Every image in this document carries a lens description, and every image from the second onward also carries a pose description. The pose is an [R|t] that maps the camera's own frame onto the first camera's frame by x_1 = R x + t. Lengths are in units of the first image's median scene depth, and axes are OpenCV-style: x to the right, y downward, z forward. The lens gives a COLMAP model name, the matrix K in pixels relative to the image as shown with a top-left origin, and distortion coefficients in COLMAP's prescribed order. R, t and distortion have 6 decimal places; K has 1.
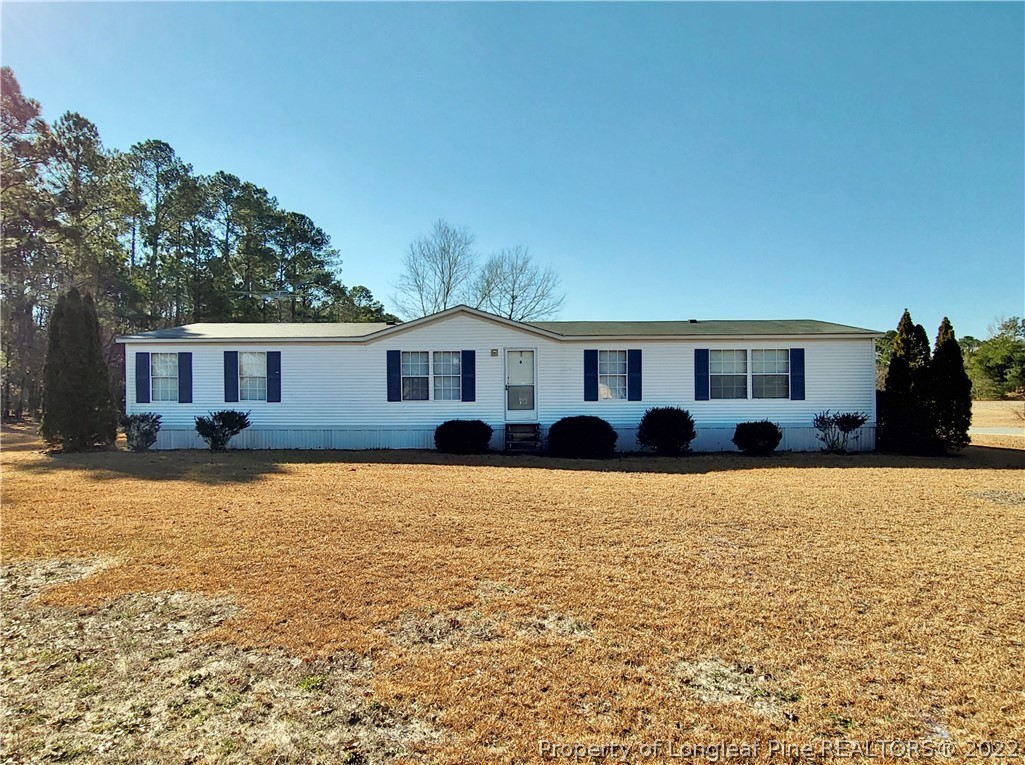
lens RADIAL K [[599.5, 0, 512.5], [0, 599.5, 382.5], [0, 0, 1]] dist [-0.000512, 0.001634]
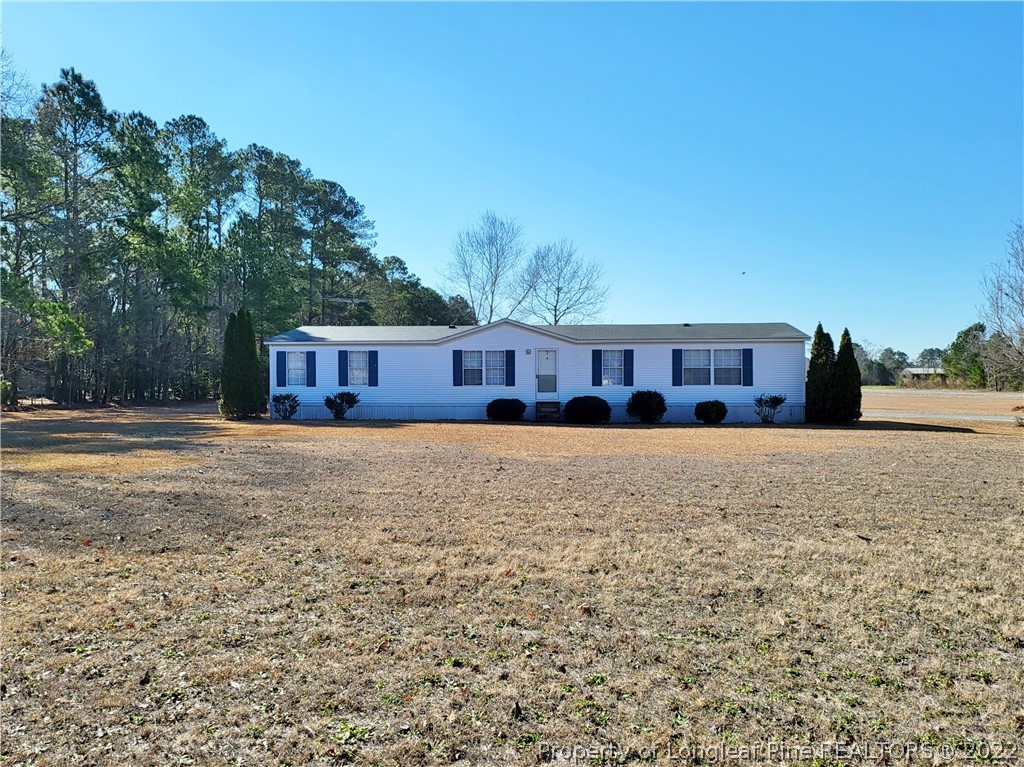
lens RADIAL K [[793.2, 0, 530.5], [0, 793.2, 361.6], [0, 0, 1]] dist [0.065917, -0.004505]
pose [[0.998021, 0.001223, -0.062875, 0.090565], [-0.001812, 0.999955, -0.009312, -0.008951], [0.062861, 0.009408, 0.997978, -0.851426]]
